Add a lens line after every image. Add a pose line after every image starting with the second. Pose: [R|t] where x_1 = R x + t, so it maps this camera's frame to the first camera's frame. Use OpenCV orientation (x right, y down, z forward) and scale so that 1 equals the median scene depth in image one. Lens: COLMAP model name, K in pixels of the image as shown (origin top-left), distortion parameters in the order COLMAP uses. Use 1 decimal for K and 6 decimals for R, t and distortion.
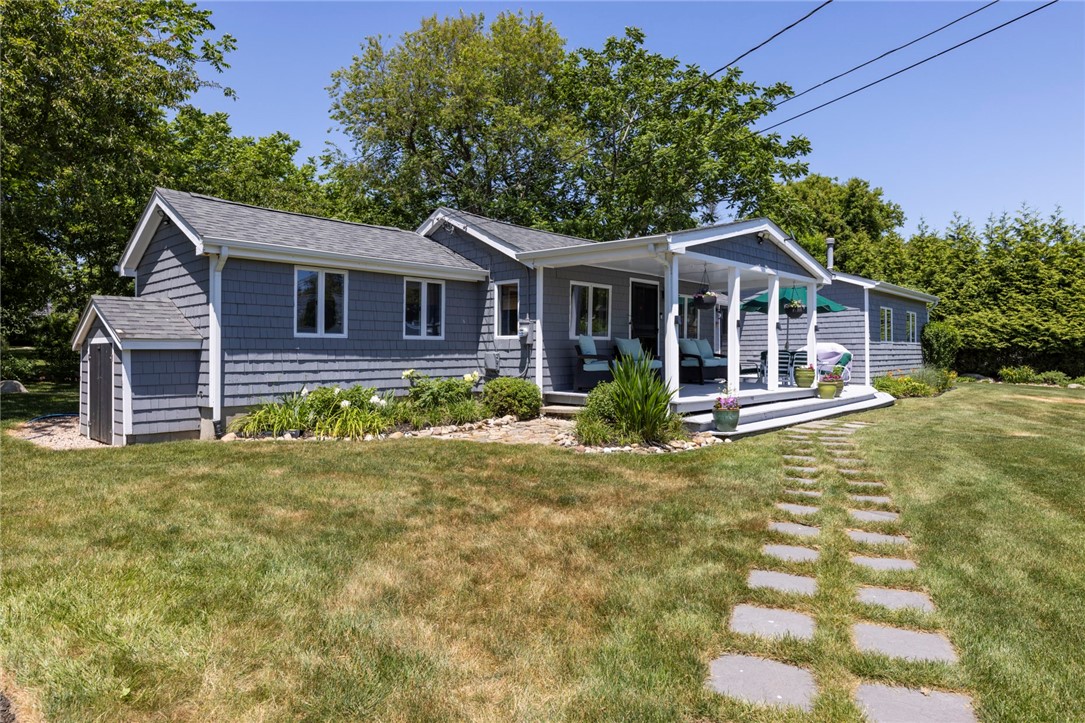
lens RADIAL K [[635.7, 0, 545.1], [0, 635.7, 347.7], [0, 0, 1]] dist [0.001051, 0.001574]
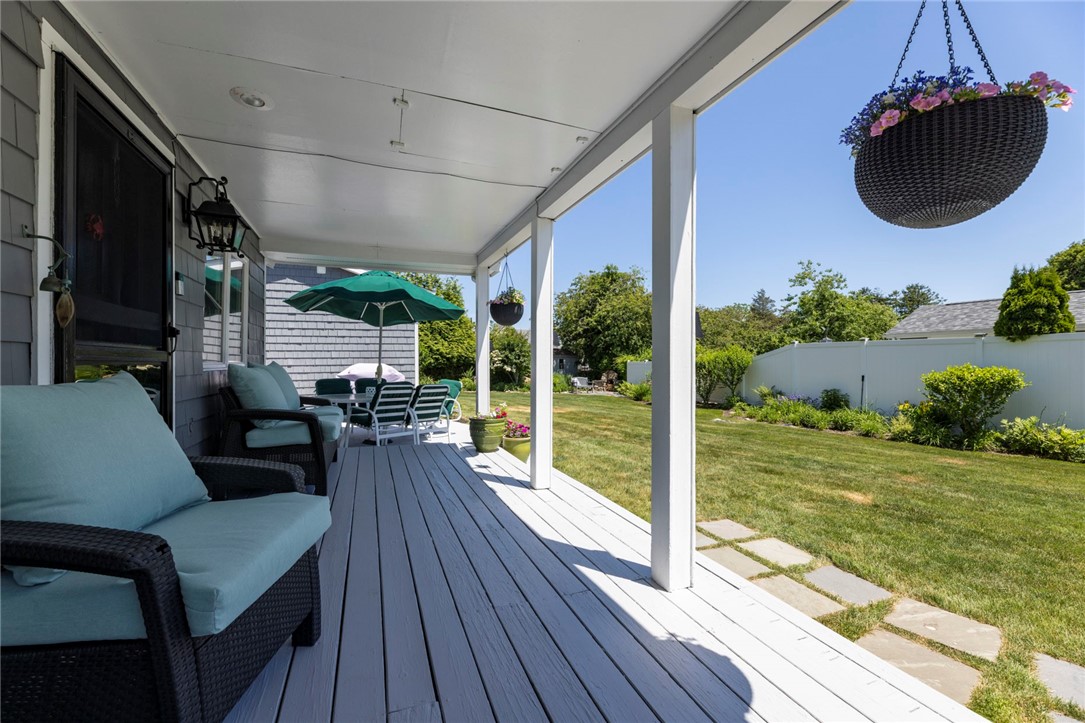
lens RADIAL K [[433.9, 0, 536.2], [0, 433.9, 359.6], [0, 0, 1]] dist [0.003616, -0.000455]
pose [[0.444215, 0.002245, 0.895917, 0.061339], [-0.005058, 0.999987, 0.000003, -0.013080], [-0.895906, -0.004533, 0.444221, 0.585693]]
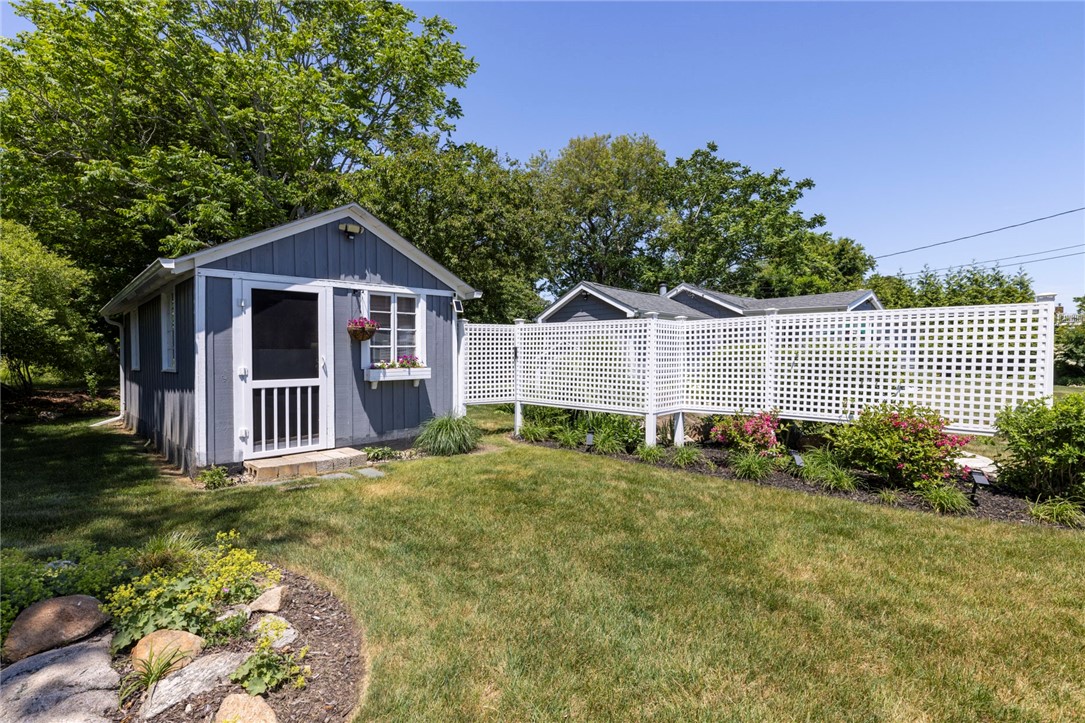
lens RADIAL K [[496.6, 0, 546.2], [0, 496.6, 369.8], [0, 0, 1]] dist [-0.001421, 0.000805]
pose [[0.999835, -0.001514, -0.018106, -0.362522], [0.002027, 0.999595, 0.028386, -0.008891], [0.018056, -0.028418, 0.999433, -0.294954]]
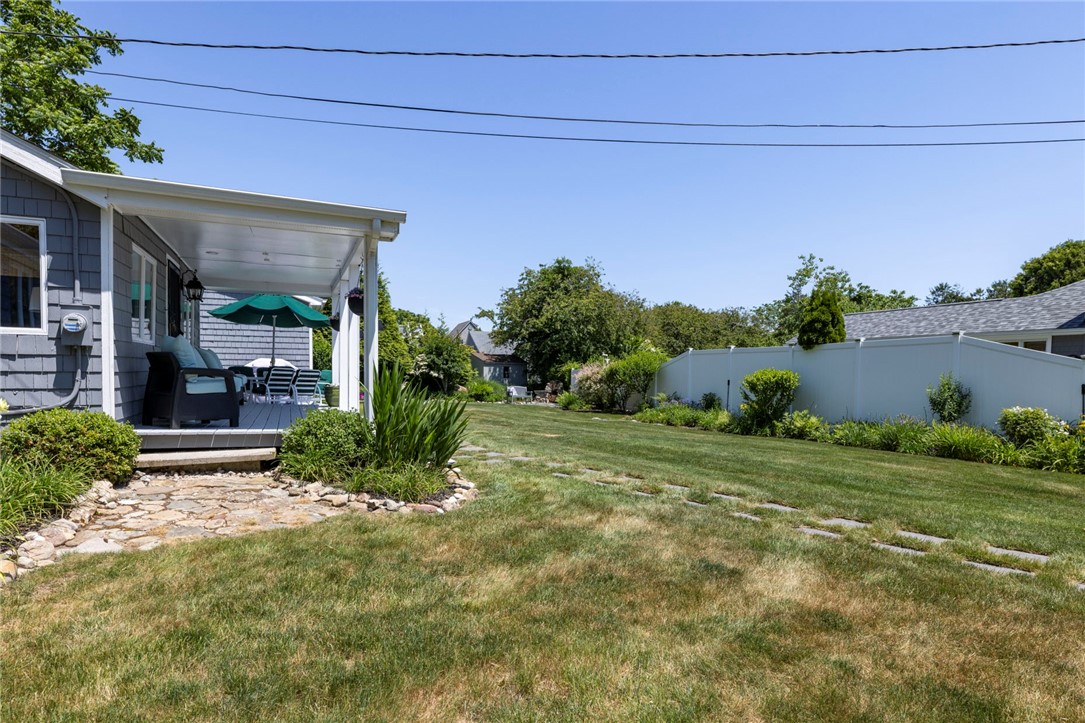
lens RADIAL K [[610.9, 0, 544.5], [0, 610.9, 409.6], [0, 0, 1]] dist [0.001907, -0.000861]
pose [[0.420547, -0.044708, 0.906169, -0.203031], [-0.021201, 0.998028, 0.059079, 0.005415], [-0.907023, -0.044057, 0.418770, 0.257436]]
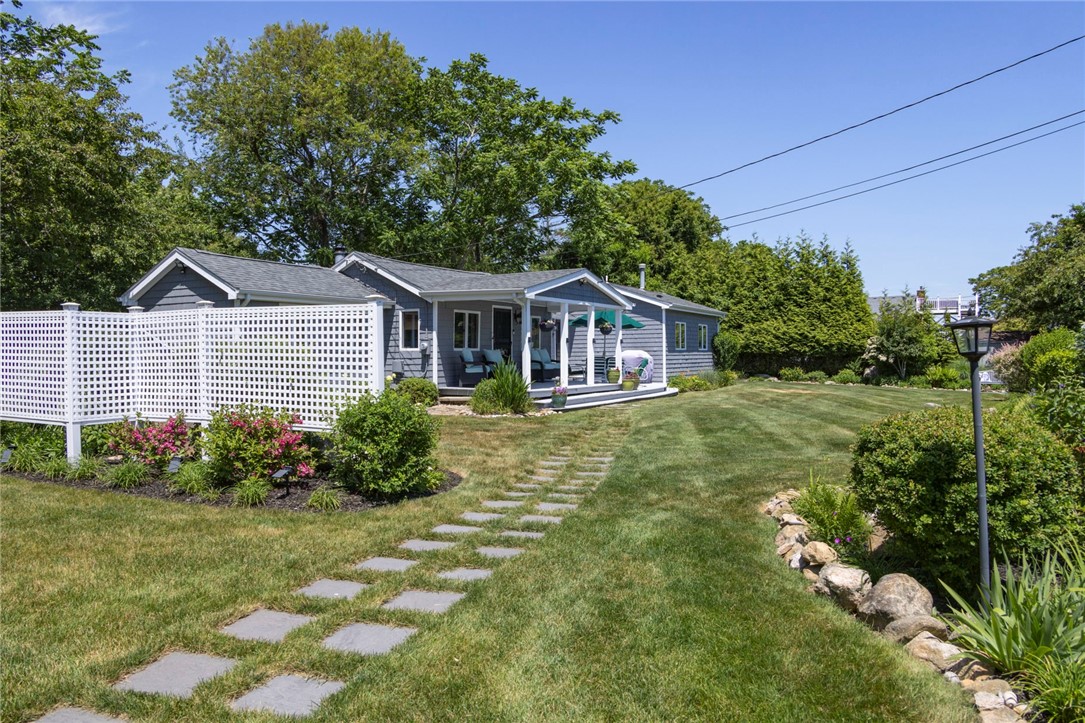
lens RADIAL K [[771.4, 0, 537.0], [0, 771.4, 370.7], [0, 0, 1]] dist [-0.012334, -0.001532]
pose [[0.970348, -0.008280, 0.241570, -0.125917], [0.001175, 0.999563, 0.029541, -0.012229], [-0.241709, -0.028381, 0.969934, -0.459160]]
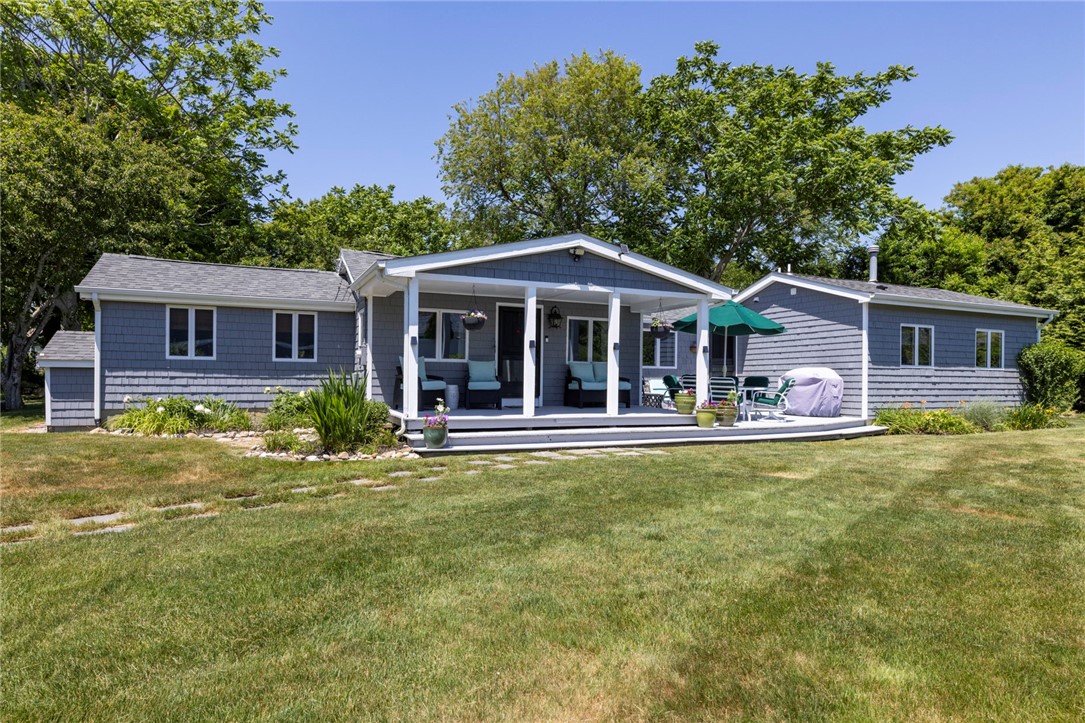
lens RADIAL K [[594.4, 0, 514.8], [0, 594.4, 382.6], [0, 0, 1]] dist [-0.003088, -0.001762]
pose [[0.910932, 0.010708, -0.412419, 0.395890], [-0.006974, 0.999920, 0.010556, 0.007243], [0.412499, -0.006739, 0.910933, 0.090741]]
